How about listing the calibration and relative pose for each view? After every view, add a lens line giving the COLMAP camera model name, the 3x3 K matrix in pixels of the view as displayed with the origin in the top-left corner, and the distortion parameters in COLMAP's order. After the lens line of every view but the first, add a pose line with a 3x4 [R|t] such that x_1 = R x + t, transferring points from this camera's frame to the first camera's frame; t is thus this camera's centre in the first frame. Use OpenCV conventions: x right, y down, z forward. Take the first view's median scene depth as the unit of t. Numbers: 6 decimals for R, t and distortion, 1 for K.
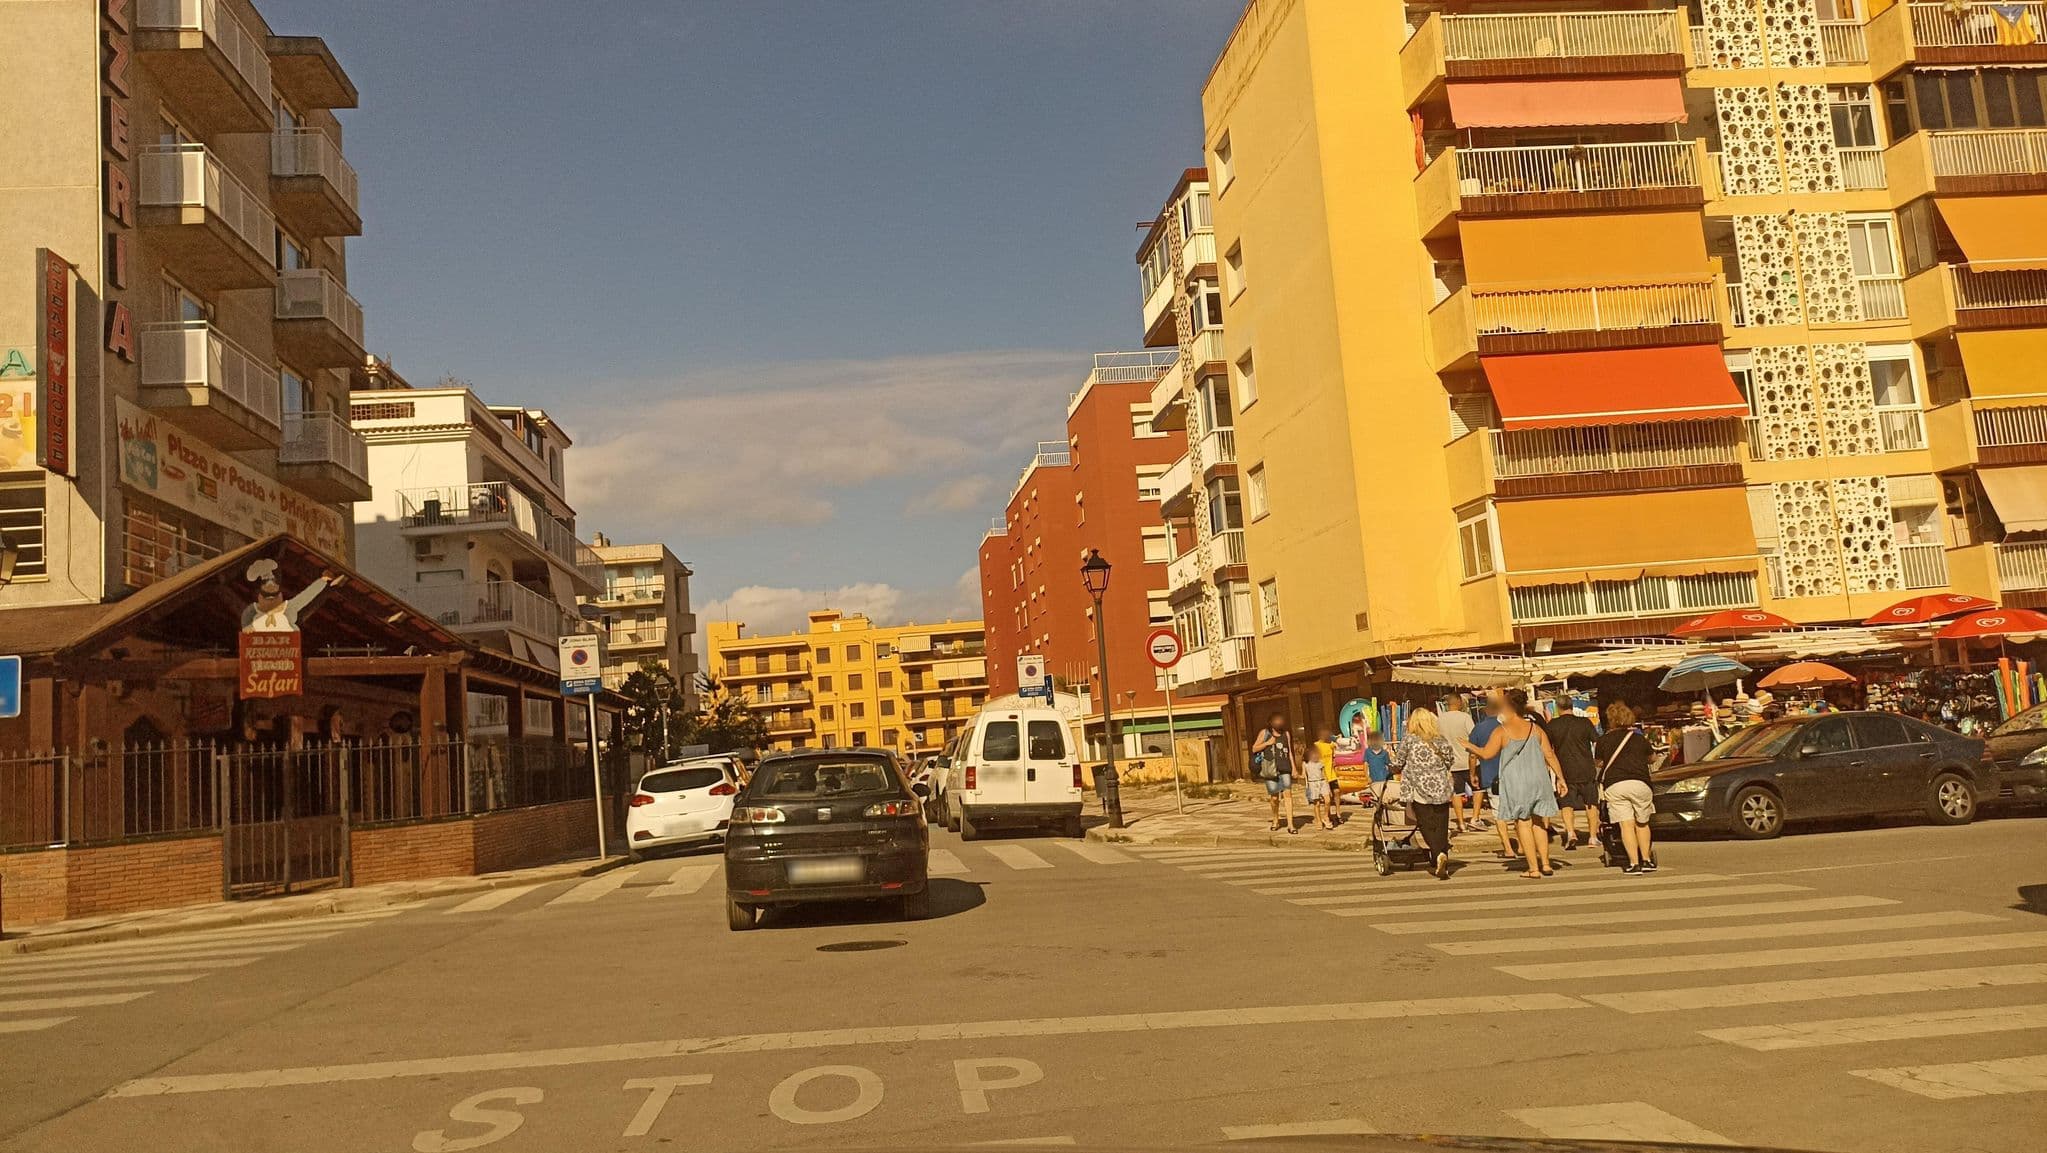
lens RADIAL K [[1412.2, 0, 1023.5], [0, 1412.2, 576.5], [0, 0, 1]] dist [0.031802, -0.058391]
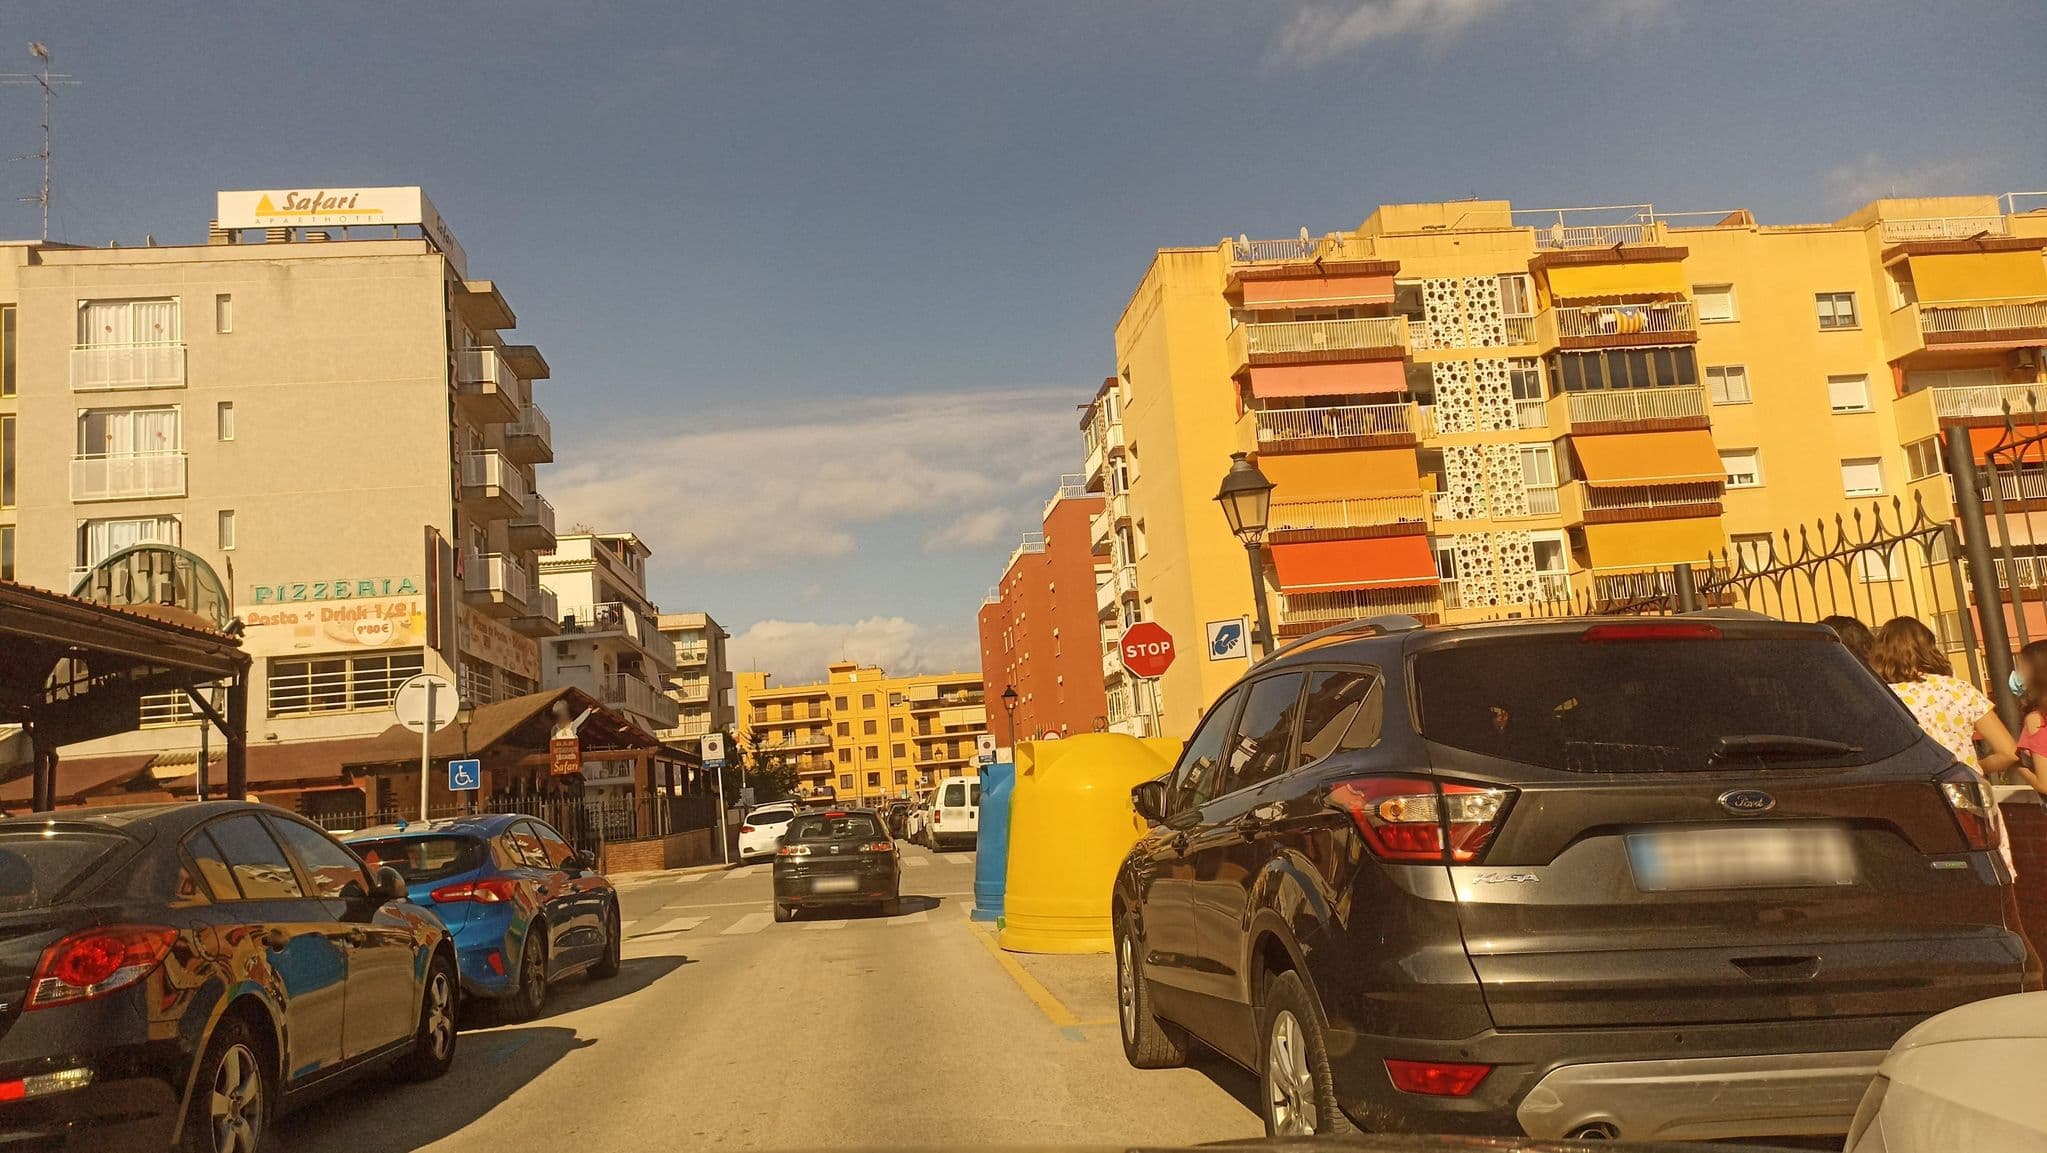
lens RADIAL K [[1494.5, 0, 1021.1], [0, 1494.5, 541.7], [0, 0, 1]] dist [0.002076, -0.000931]
pose [[0.999837, -0.002538, -0.017891, 0.072432], [0.001855, 0.999272, -0.038111, -0.090512], [0.017974, 0.038072, 0.999113, -0.613020]]
